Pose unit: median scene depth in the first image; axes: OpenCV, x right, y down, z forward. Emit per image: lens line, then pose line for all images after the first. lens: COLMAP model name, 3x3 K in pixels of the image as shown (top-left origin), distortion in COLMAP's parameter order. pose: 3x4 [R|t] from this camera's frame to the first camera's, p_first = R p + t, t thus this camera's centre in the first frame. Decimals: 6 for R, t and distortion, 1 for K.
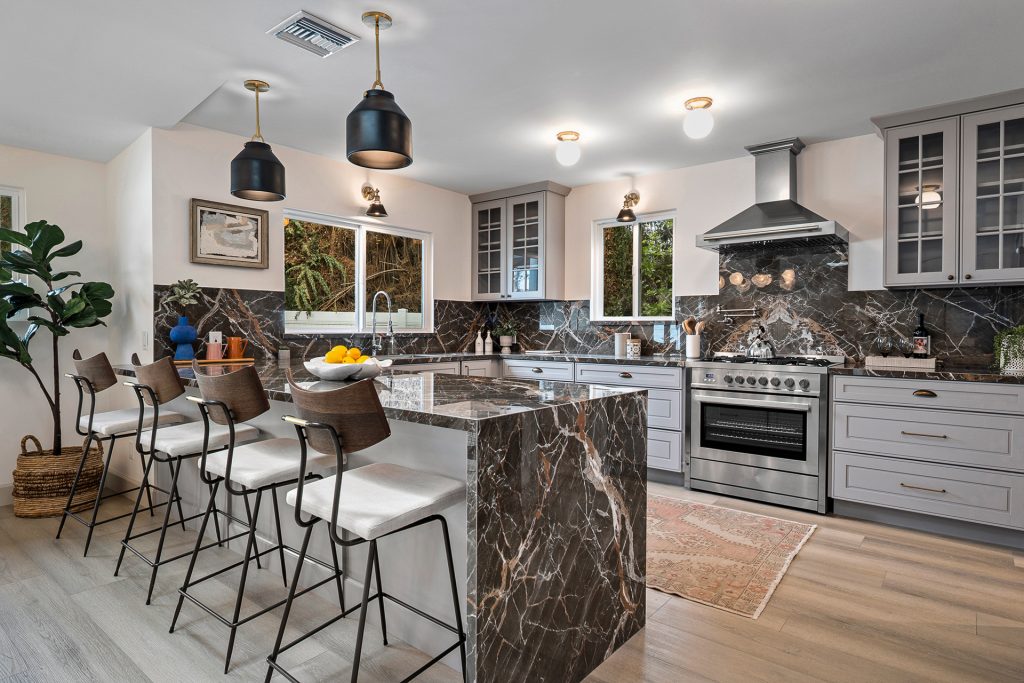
lens RADIAL K [[553.2, 0, 515.3], [0, 553.2, 336.1], [0, 0, 1]] dist [-0.019486, -0.000250]
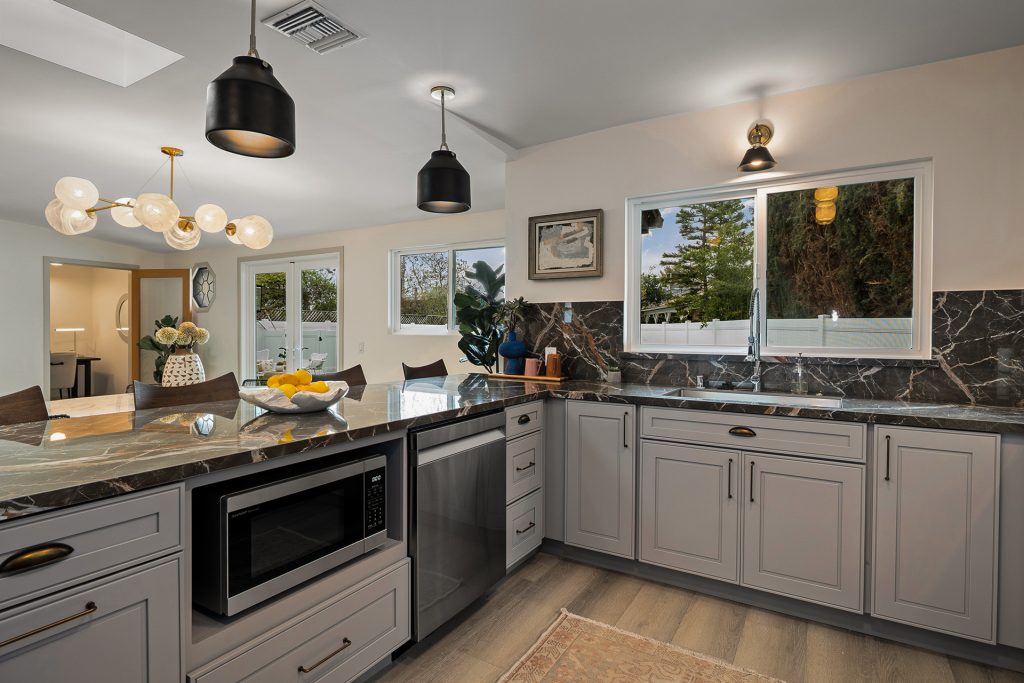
lens RADIAL K [[522.3, 0, 513.1], [0, 522.3, 342.5], [0, 0, 1]] dist [-0.002224, 0.001372]
pose [[0.127128, 0.014042, -0.991787, 0.352699], [-0.021856, 0.999697, 0.011352, -0.024780], [0.991646, 0.020233, 0.127396, 0.778581]]
